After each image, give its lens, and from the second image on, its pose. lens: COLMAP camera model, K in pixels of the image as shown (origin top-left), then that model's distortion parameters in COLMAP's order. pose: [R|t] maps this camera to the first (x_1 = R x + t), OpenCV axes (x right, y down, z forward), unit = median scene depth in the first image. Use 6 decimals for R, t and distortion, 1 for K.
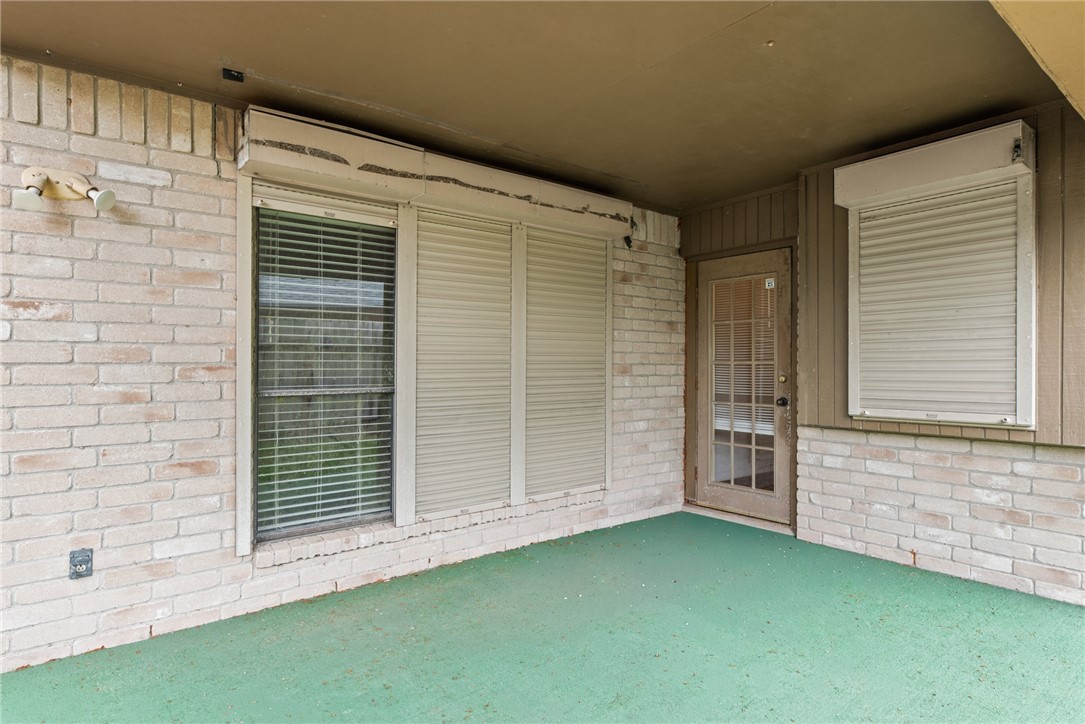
lens RADIAL K [[563.9, 0, 541.3], [0, 563.9, 362.6], [0, 0, 1]] dist [-0.003490, 0.000305]
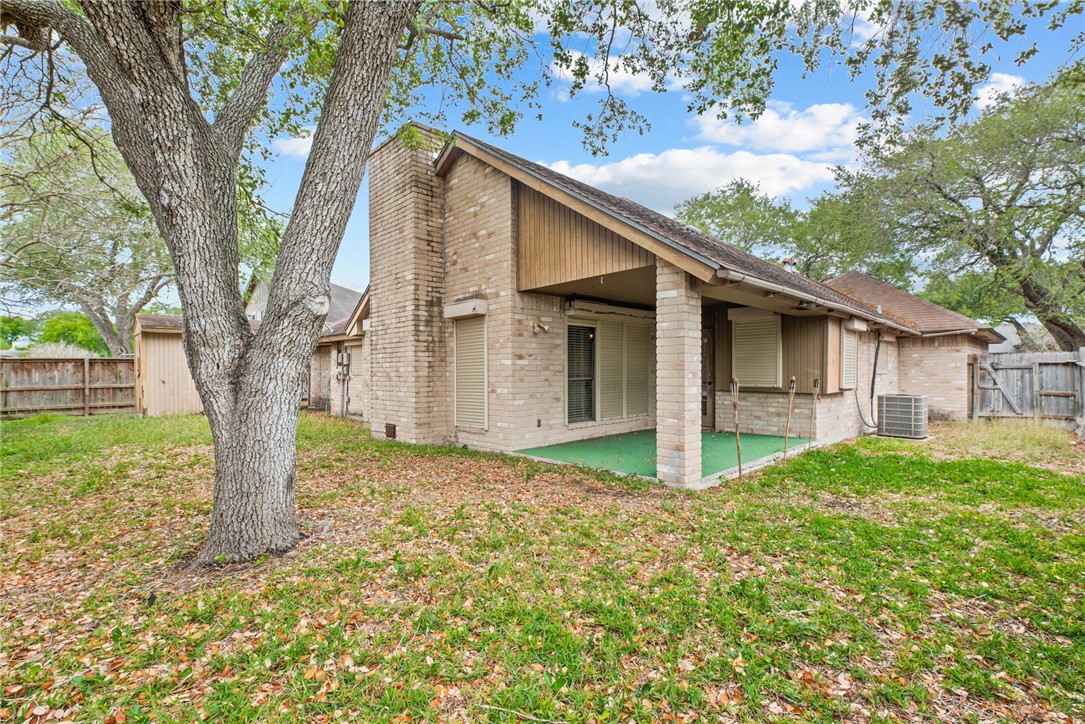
lens RADIAL K [[477.1, 0, 540.7], [0, 477.1, 368.9], [0, 0, 1]] dist [0.007694, -0.001177]
pose [[0.993951, -0.003164, 0.109781, -0.886064], [0.002870, 0.999992, 0.002840, -0.014270], [-0.109789, -0.002508, 0.993952, -1.681856]]
